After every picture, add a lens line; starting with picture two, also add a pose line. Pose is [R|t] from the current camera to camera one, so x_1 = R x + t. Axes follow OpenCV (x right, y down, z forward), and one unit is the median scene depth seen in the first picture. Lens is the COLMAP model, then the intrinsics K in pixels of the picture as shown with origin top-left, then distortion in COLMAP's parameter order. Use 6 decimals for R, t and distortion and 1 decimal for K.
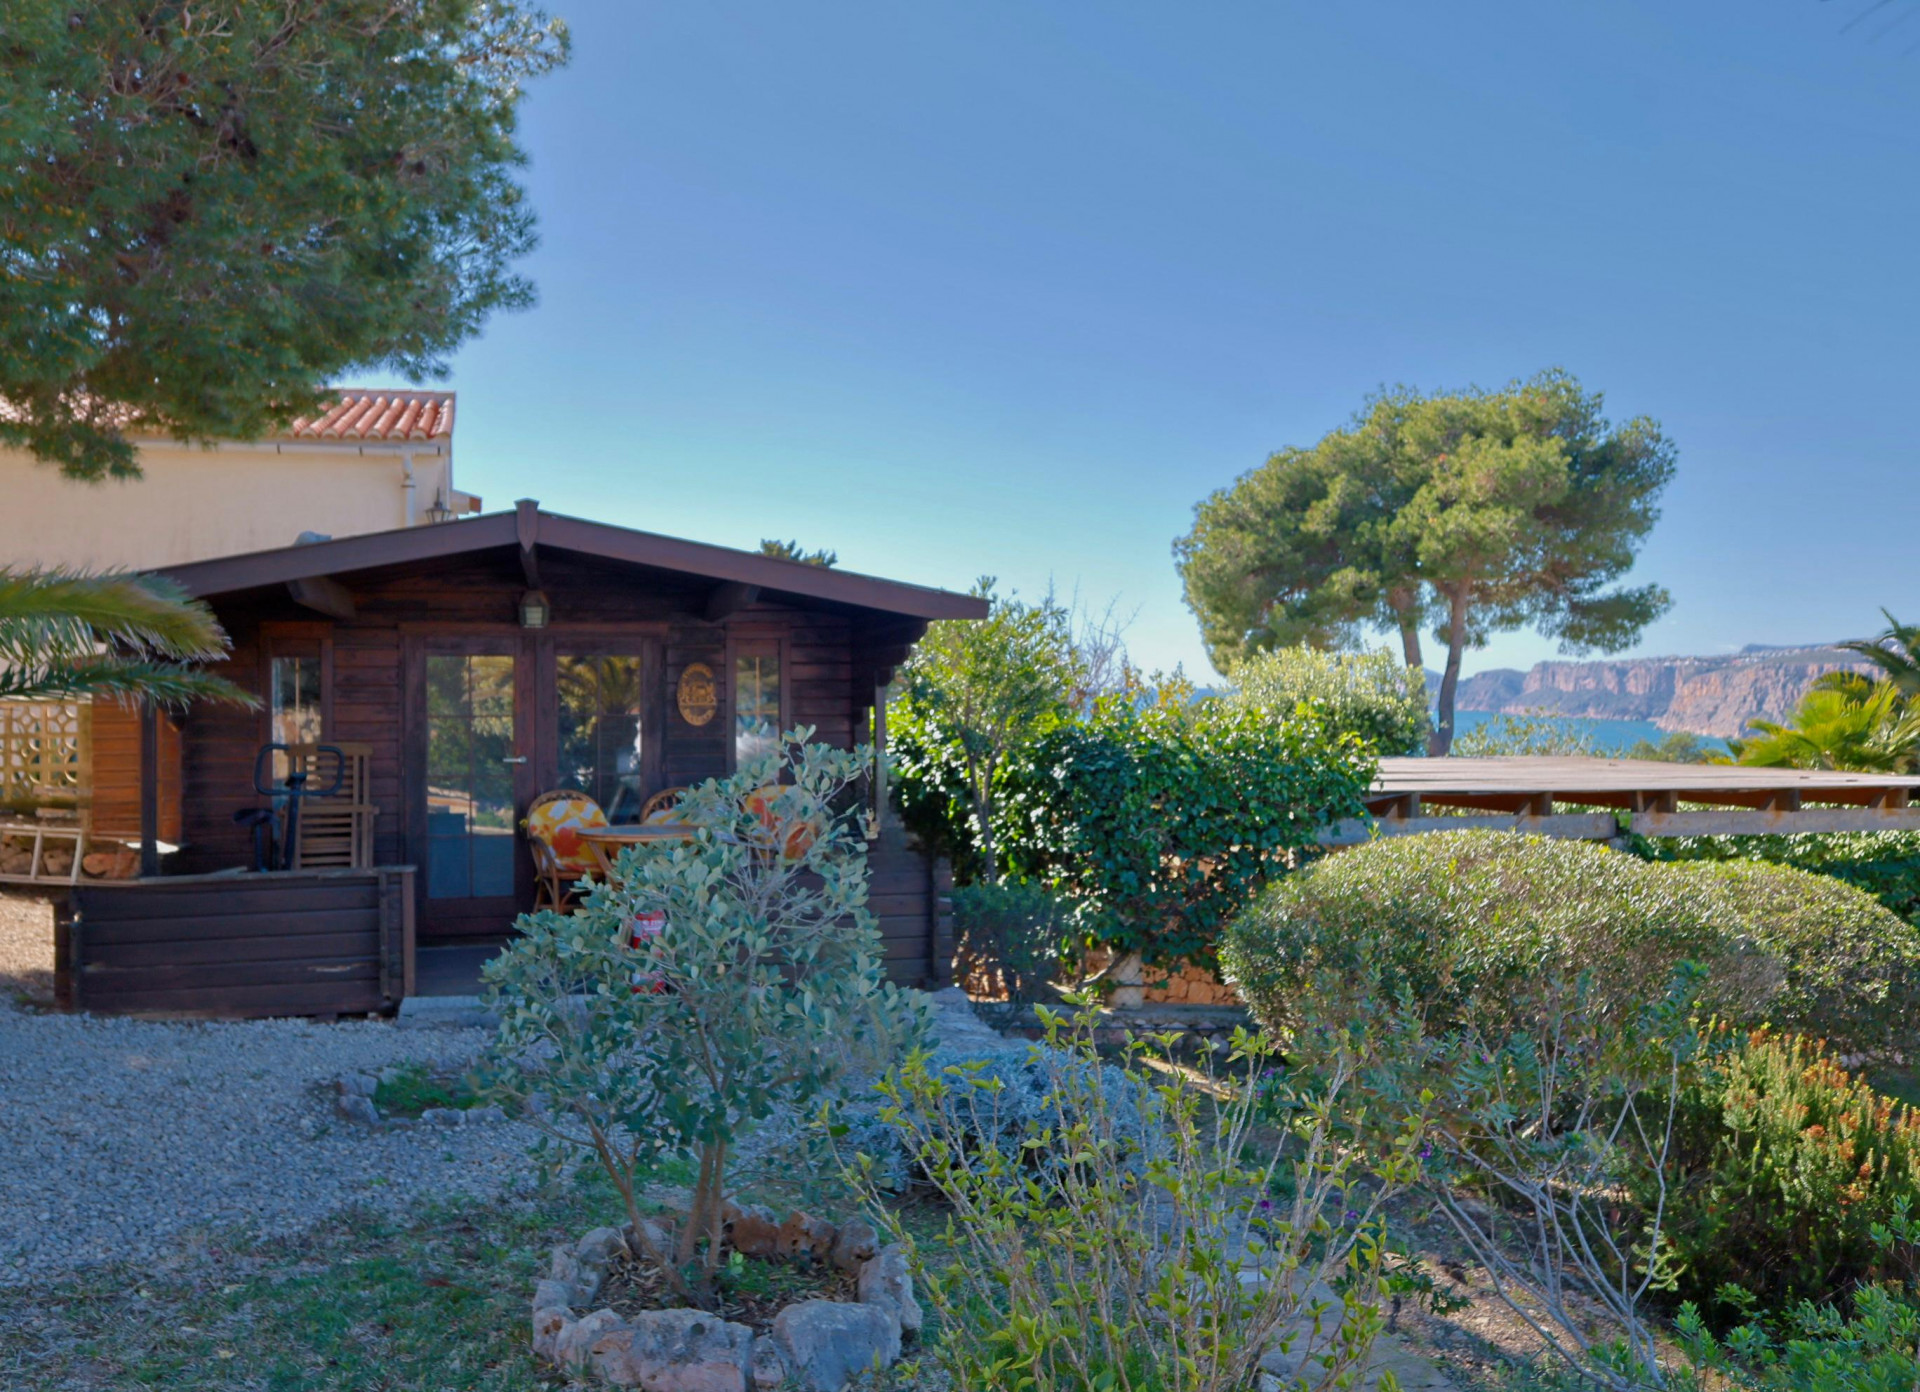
lens RADIAL K [[1538.2, 0, 869.5], [0, 1538.2, 687.2], [0, 0, 1]] dist [0.007743, 0.004898]
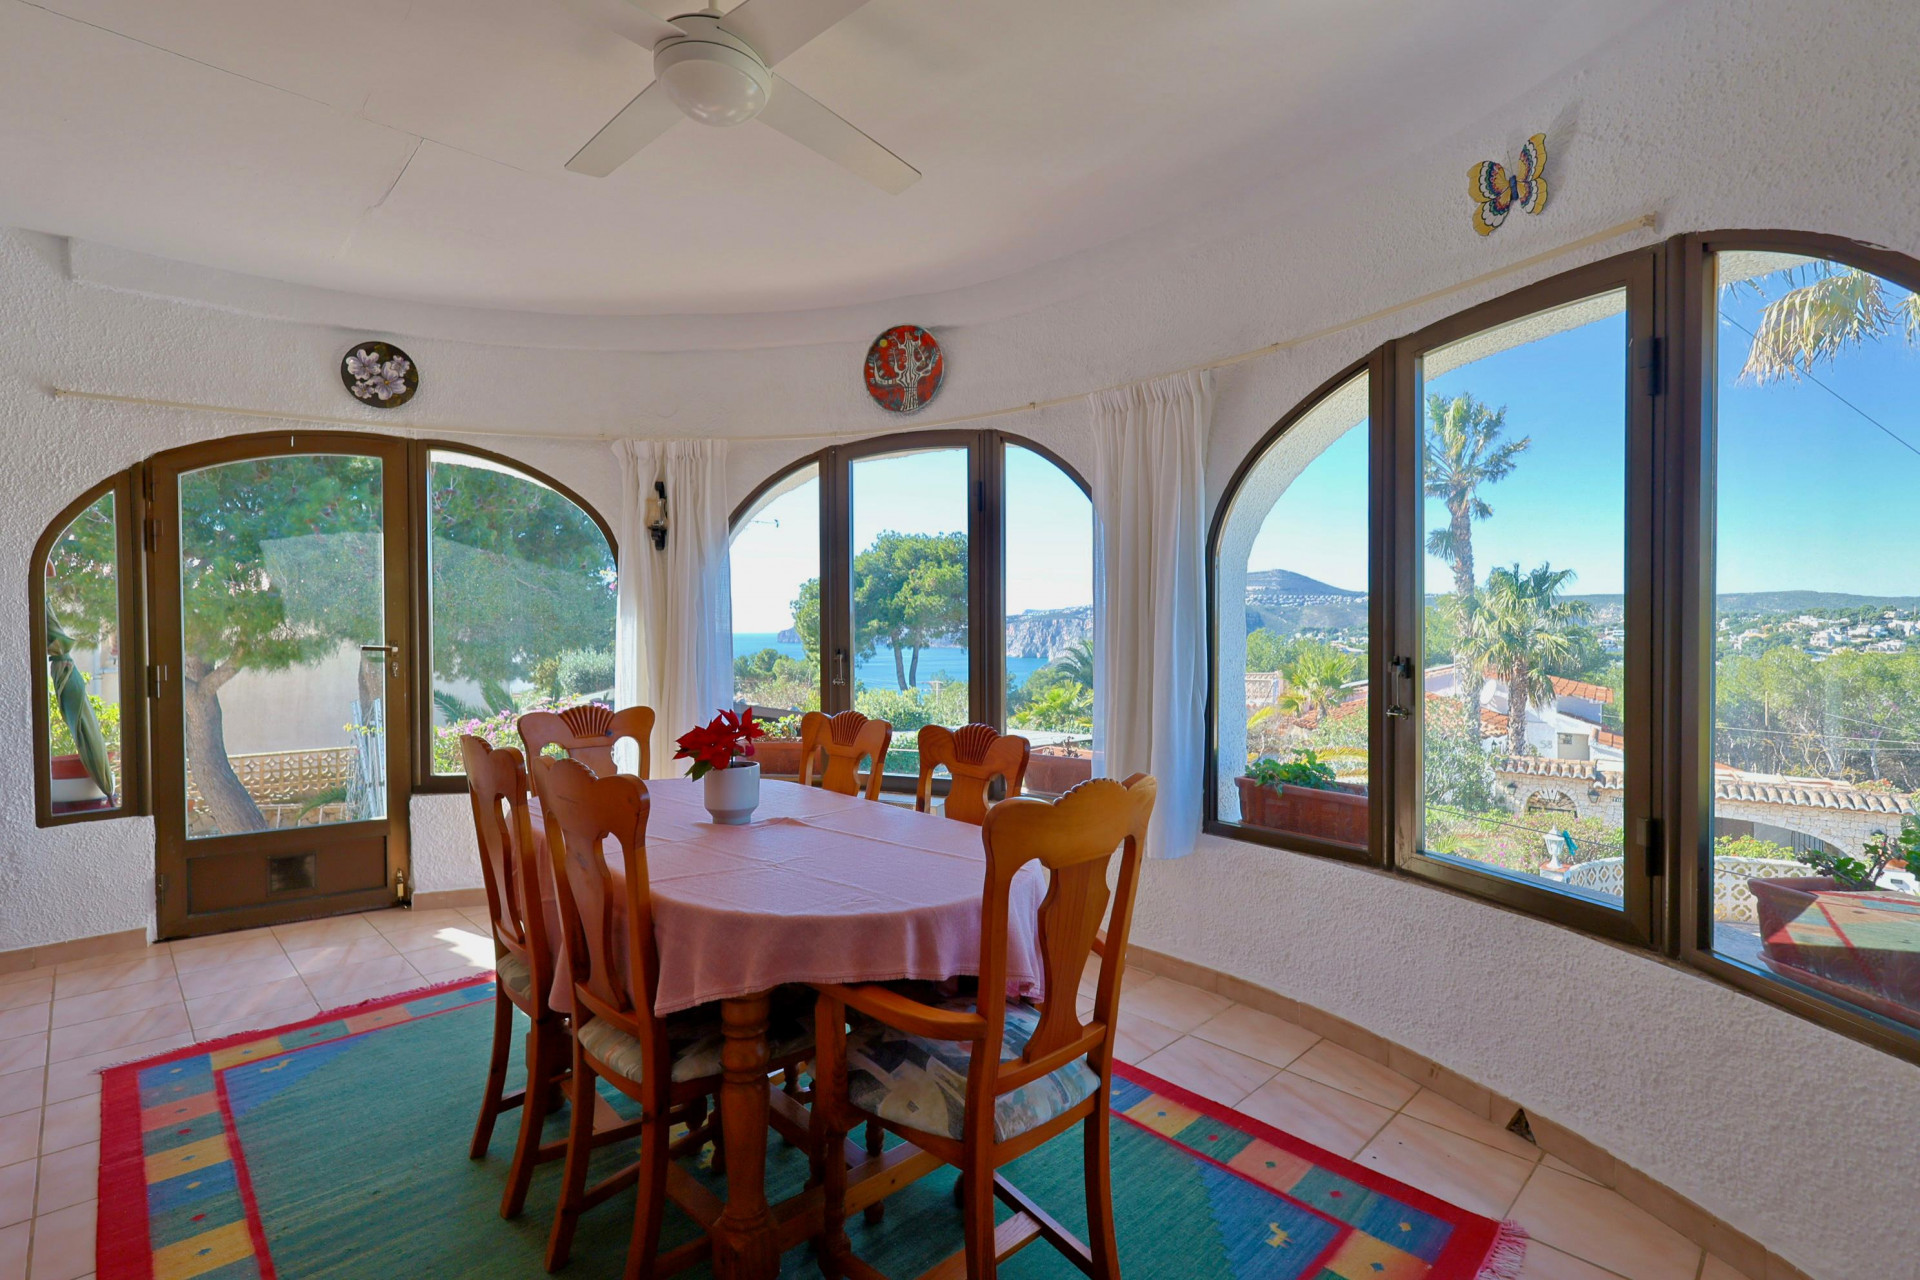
lens RADIAL K [[913.1, 0, 960.7], [0, 913.1, 635.7], [0, 0, 1]] dist [0.011284, -0.001484]
pose [[0.902108, -0.007978, 0.431436, -0.135895], [0.005344, 0.999959, 0.007316, -0.061792], [-0.431477, -0.004294, 0.902114, -0.223192]]
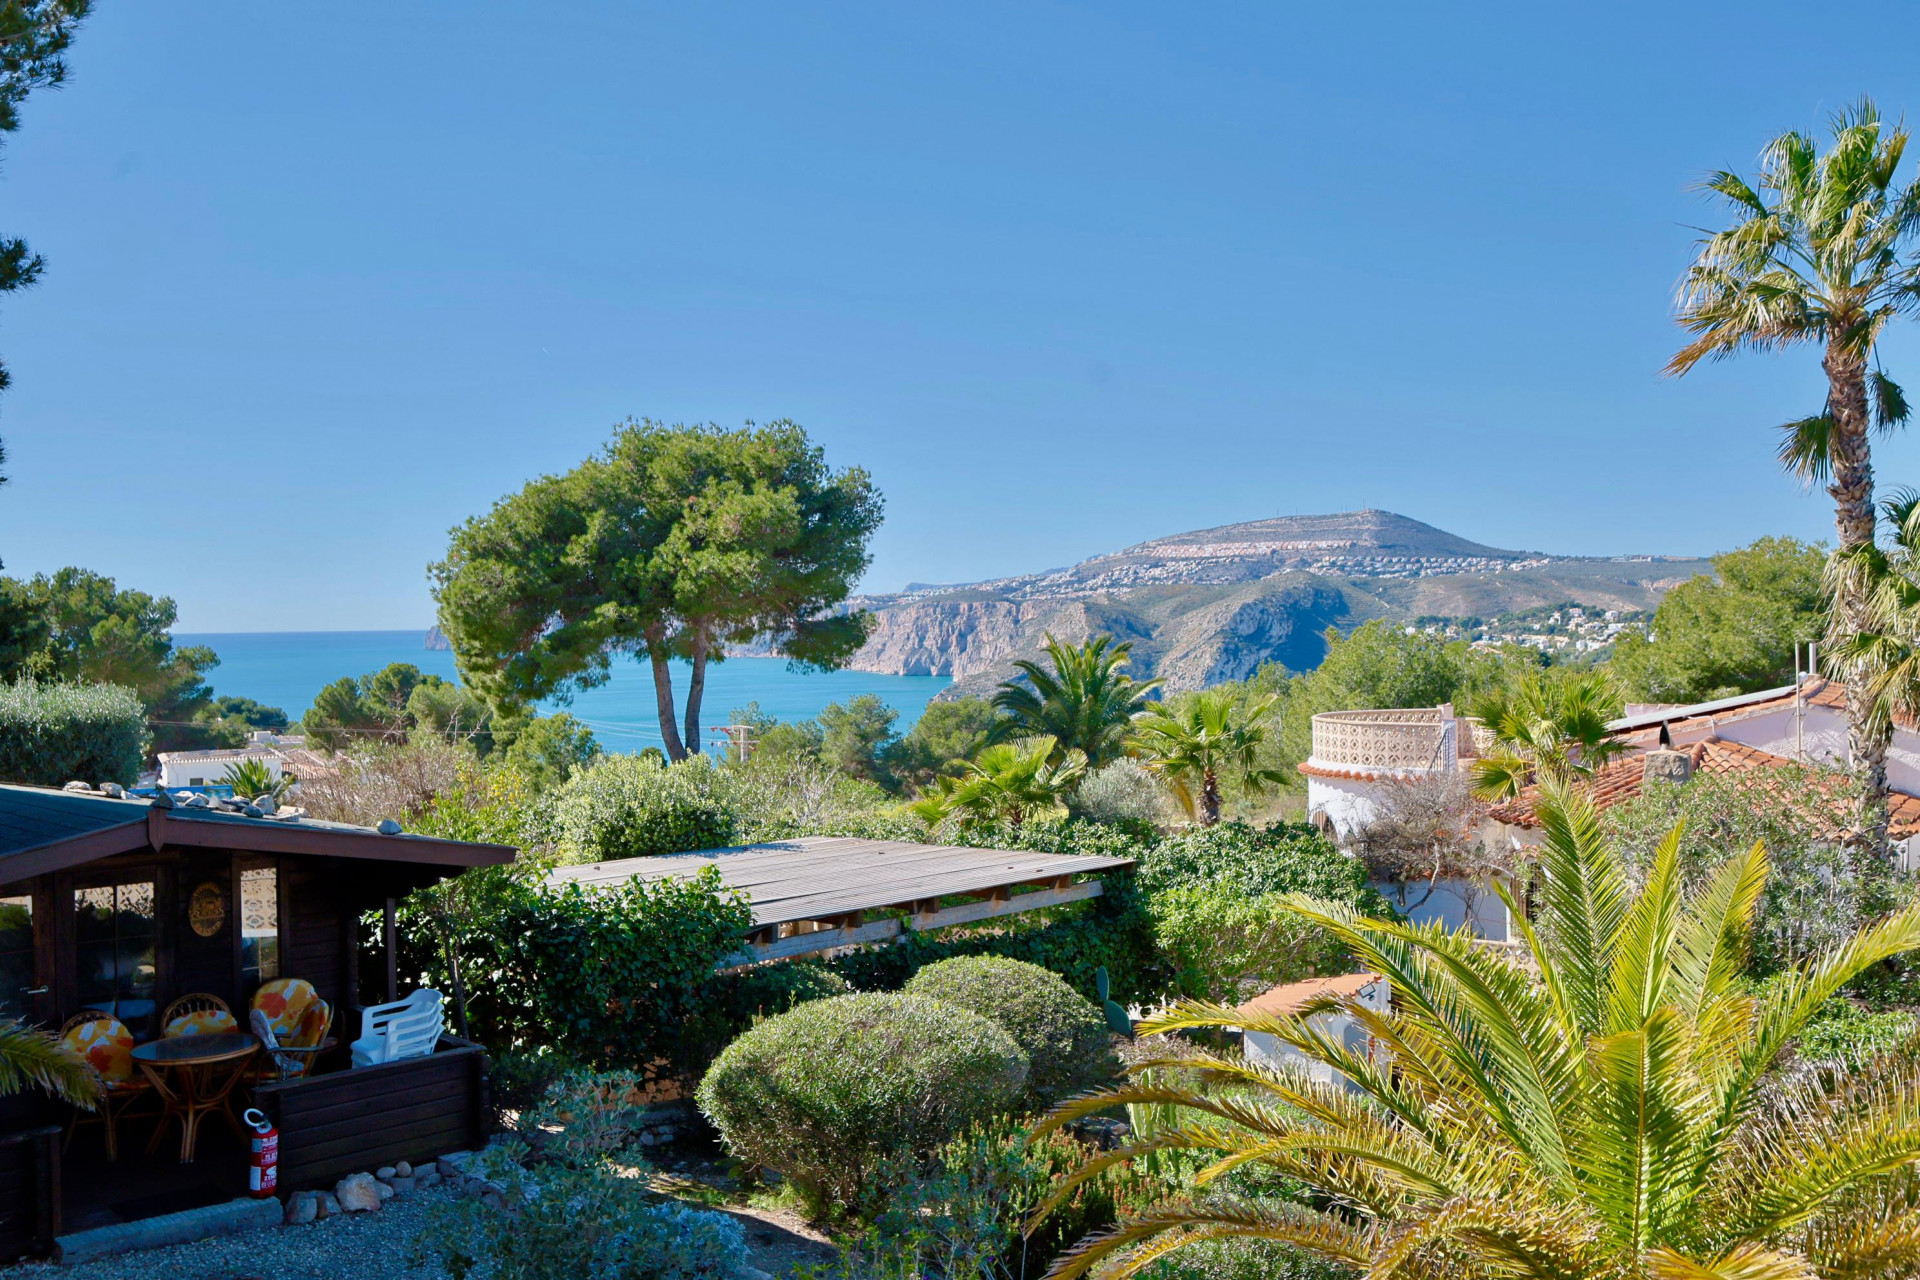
lens RADIAL K [[1729.0, 0, 970.8], [0, 1729.0, 641.3], [0, 0, 1]] dist [0.015020, 0.005532]
pose [[0.850887, -0.014677, 0.525144, -0.091685], [0.009696, 0.999878, 0.012236, -0.061818], [-0.525259, -0.005320, 0.850926, -0.117514]]
